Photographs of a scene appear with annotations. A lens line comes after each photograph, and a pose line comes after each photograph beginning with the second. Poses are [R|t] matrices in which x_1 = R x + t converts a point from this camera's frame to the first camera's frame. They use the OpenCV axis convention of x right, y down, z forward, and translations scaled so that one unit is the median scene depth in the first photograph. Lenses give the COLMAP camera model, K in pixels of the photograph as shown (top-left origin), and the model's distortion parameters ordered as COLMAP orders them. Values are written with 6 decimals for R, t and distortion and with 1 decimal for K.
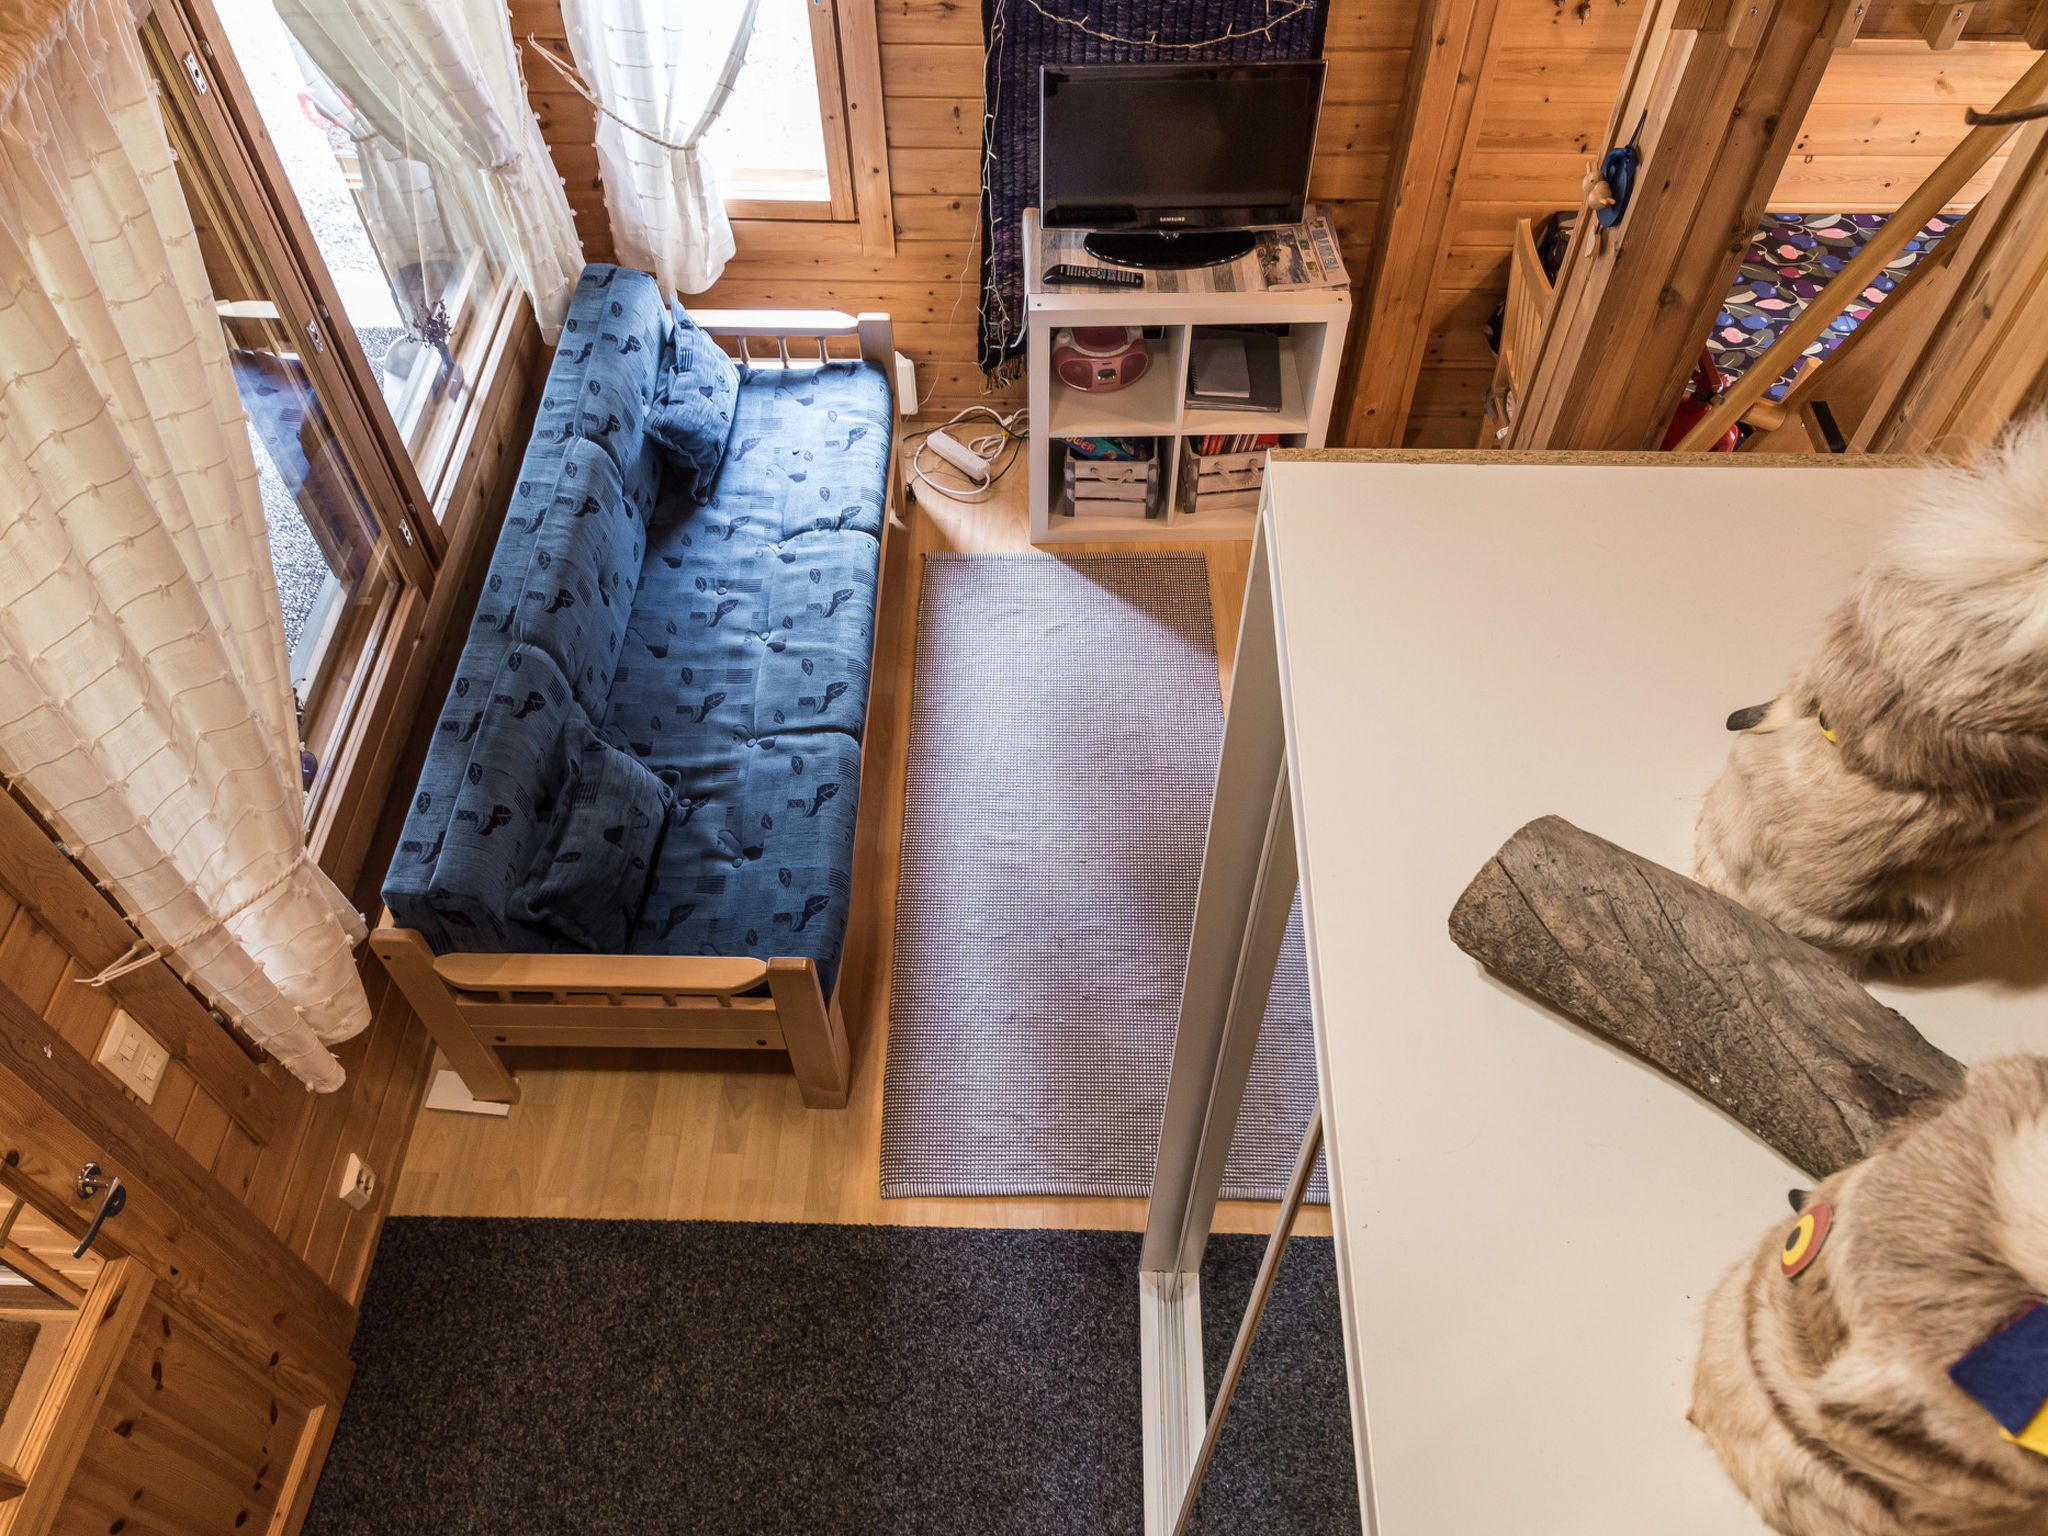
lens RADIAL K [[1584.8, 0, 1024.0], [0, 1584.8, 768.0], [0, 0, 1]] dist [0.030863, 0.004201]
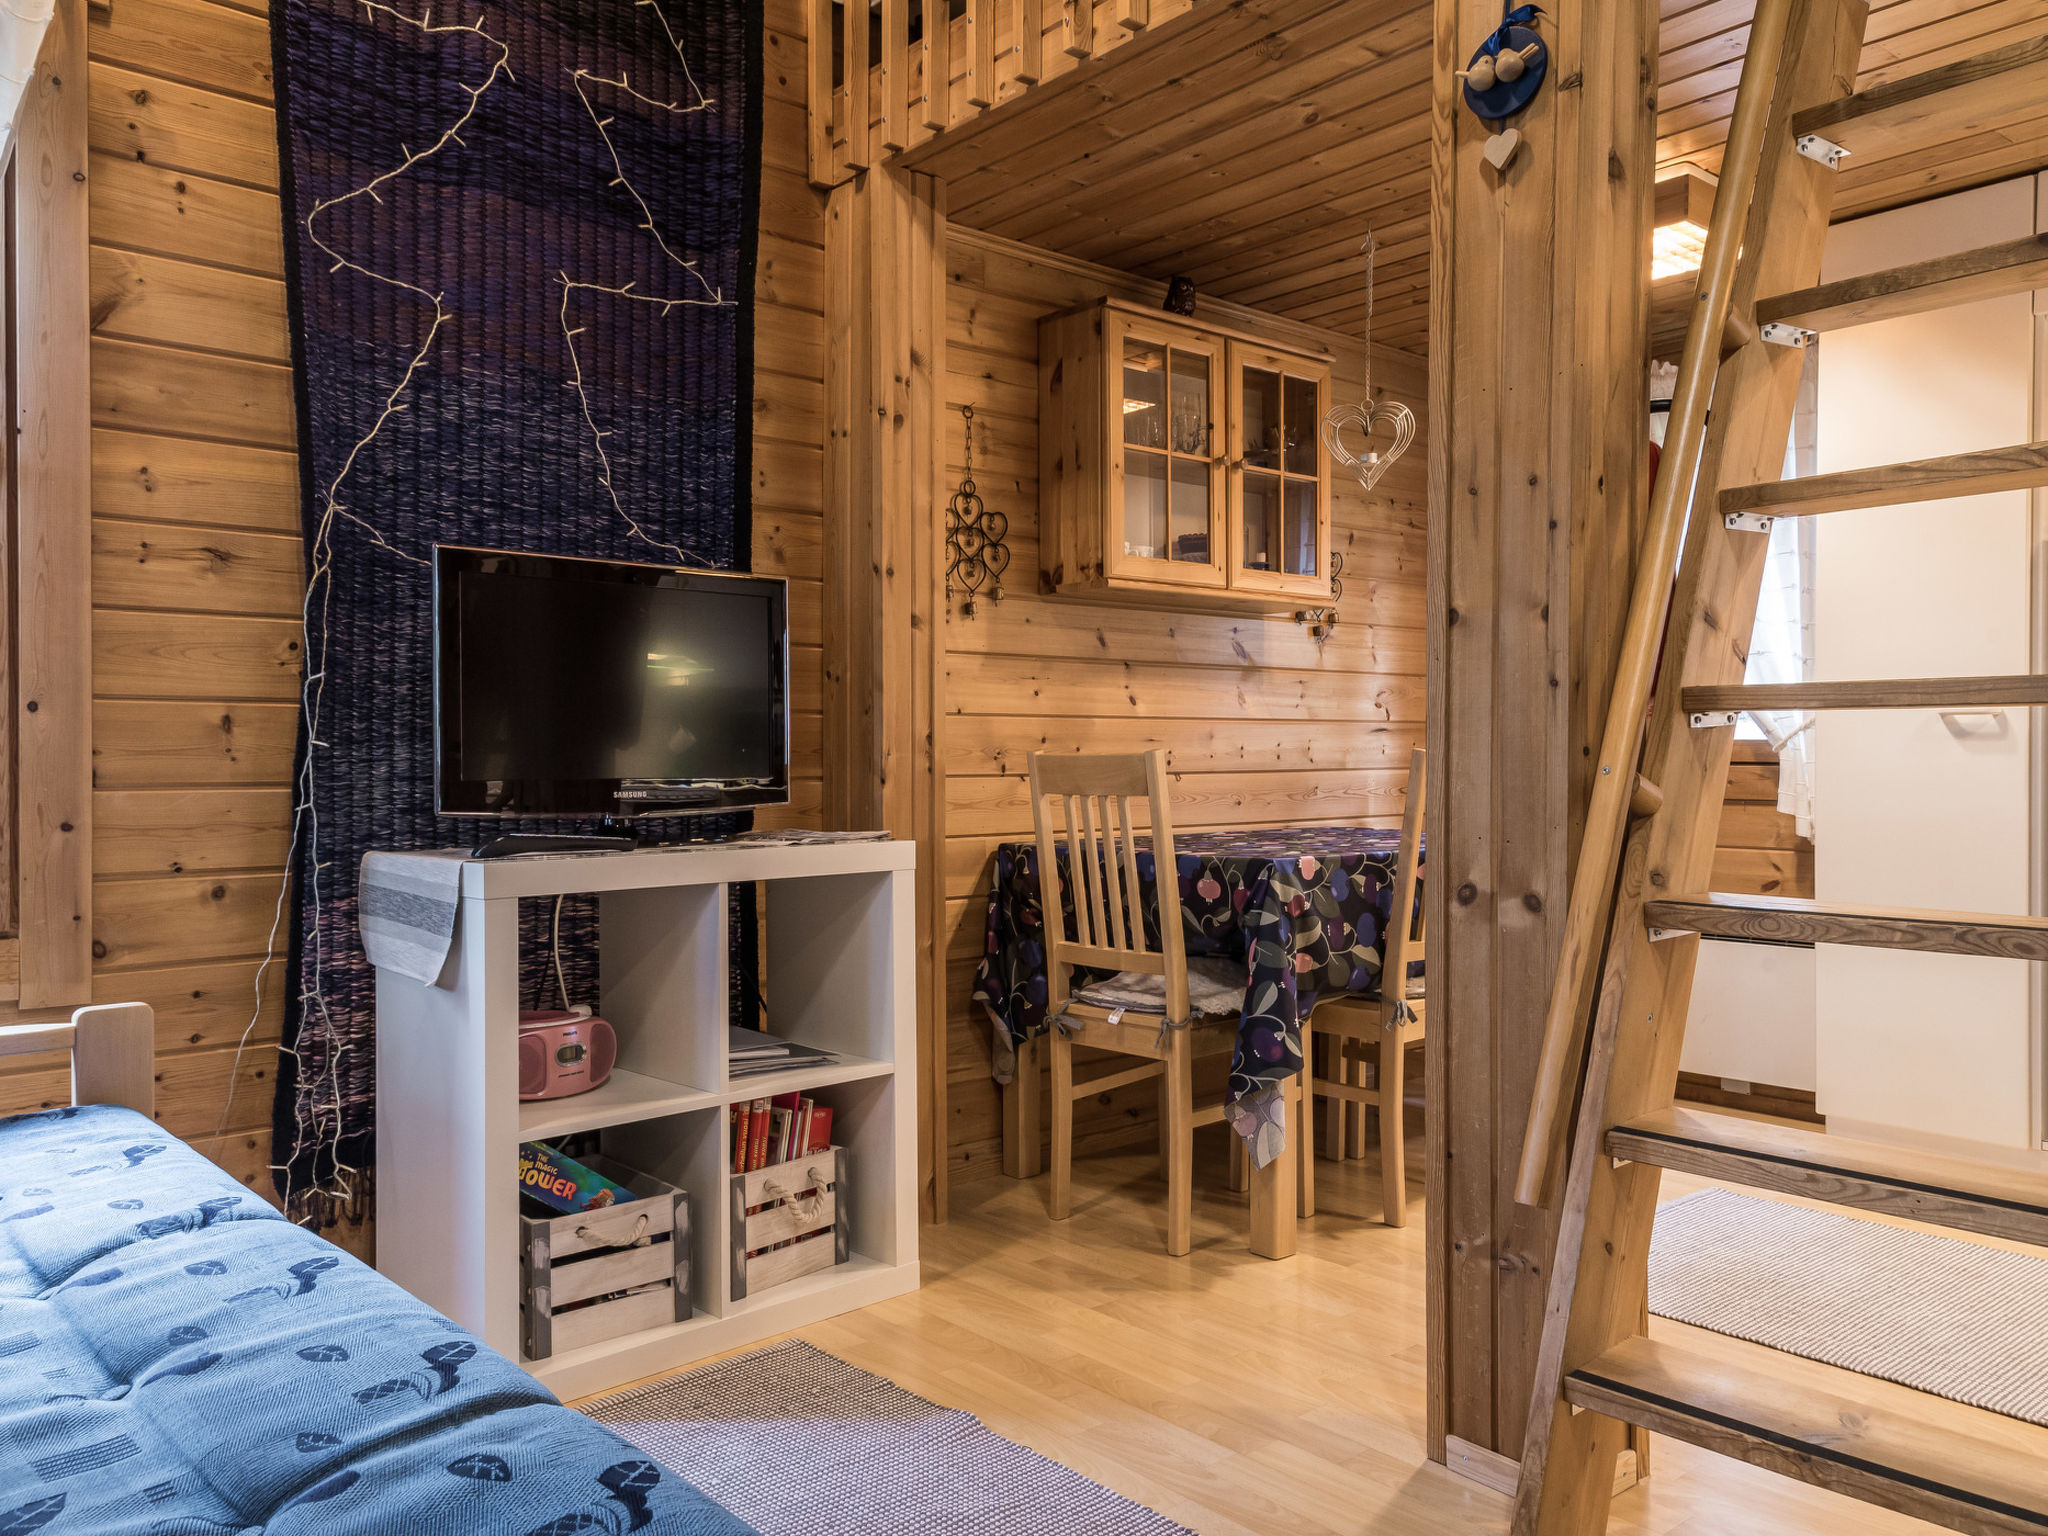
lens RADIAL K [[1550.6, 0, 999.7], [0, 1550.6, 761.2], [0, 0, 1]] dist [0.050014, 0.006250]
pose [[0.741113, 0.000814, 0.671380, -0.229974], [0.539835, 0.593816, -0.596625, 0.125753], [-0.399161, 0.804601, 0.439645, 0.622436]]
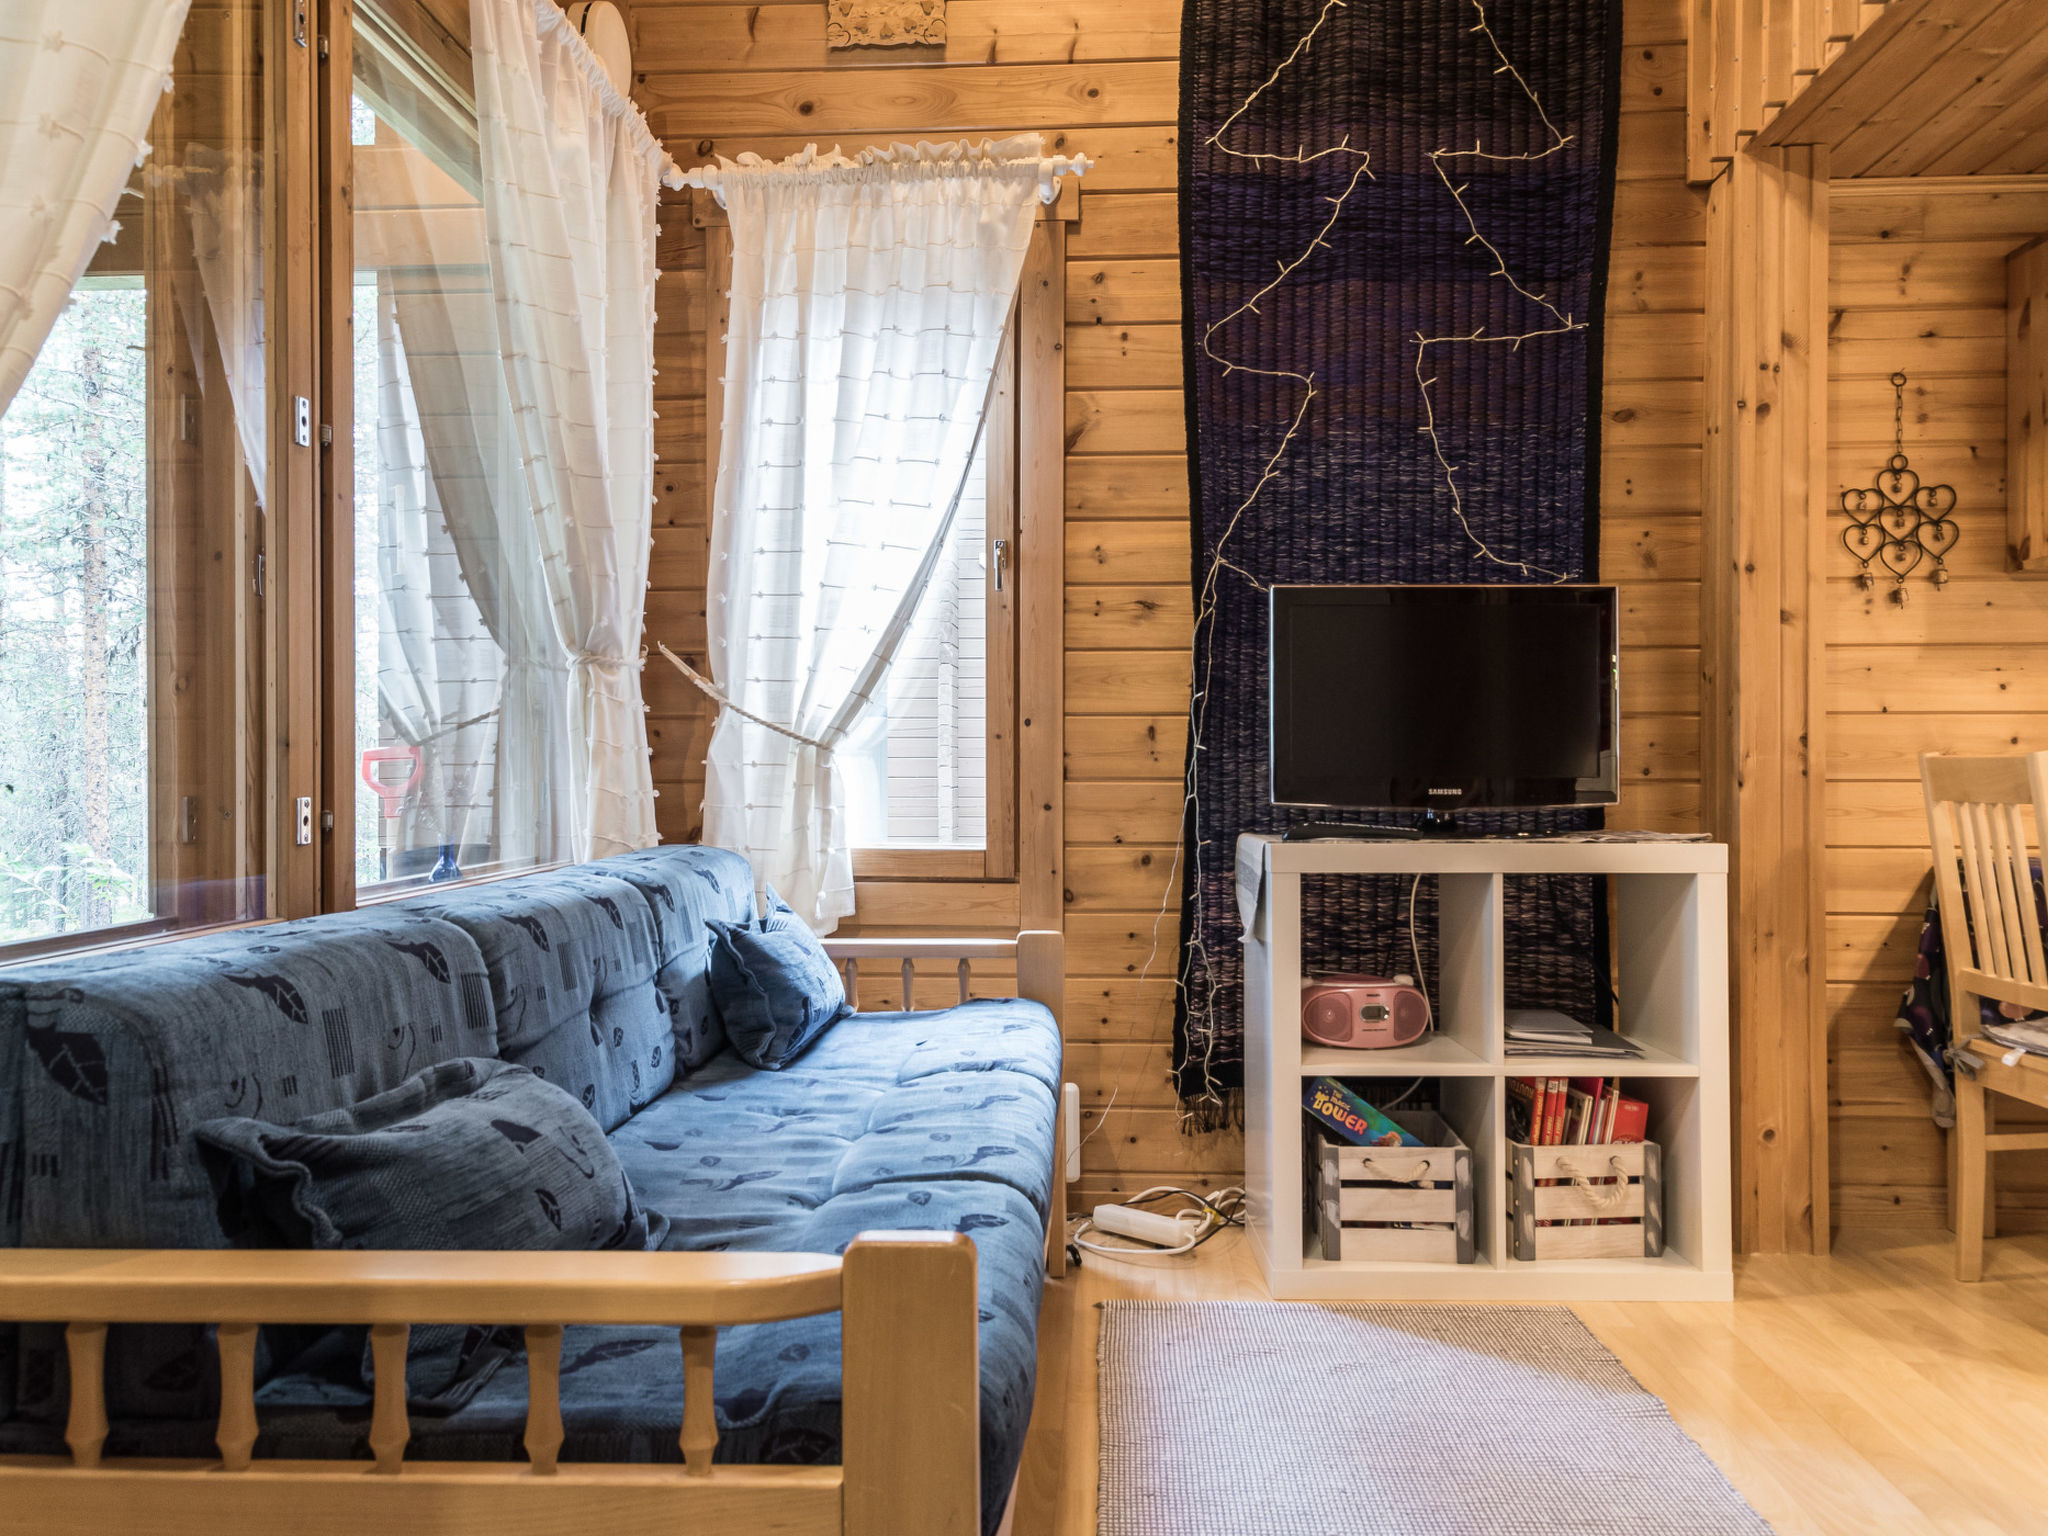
lens RADIAL K [[1584.8, 0, 1024.0], [0, 1584.8, 768.0], [0, 0, 1]] dist [0.030863, 0.004201]
pose [[0.999624, 0.005735, -0.026825, -0.085847], [-0.024958, 0.595947, -0.802636, 0.257587], [0.011383, 0.803003, 0.595866, 0.527072]]
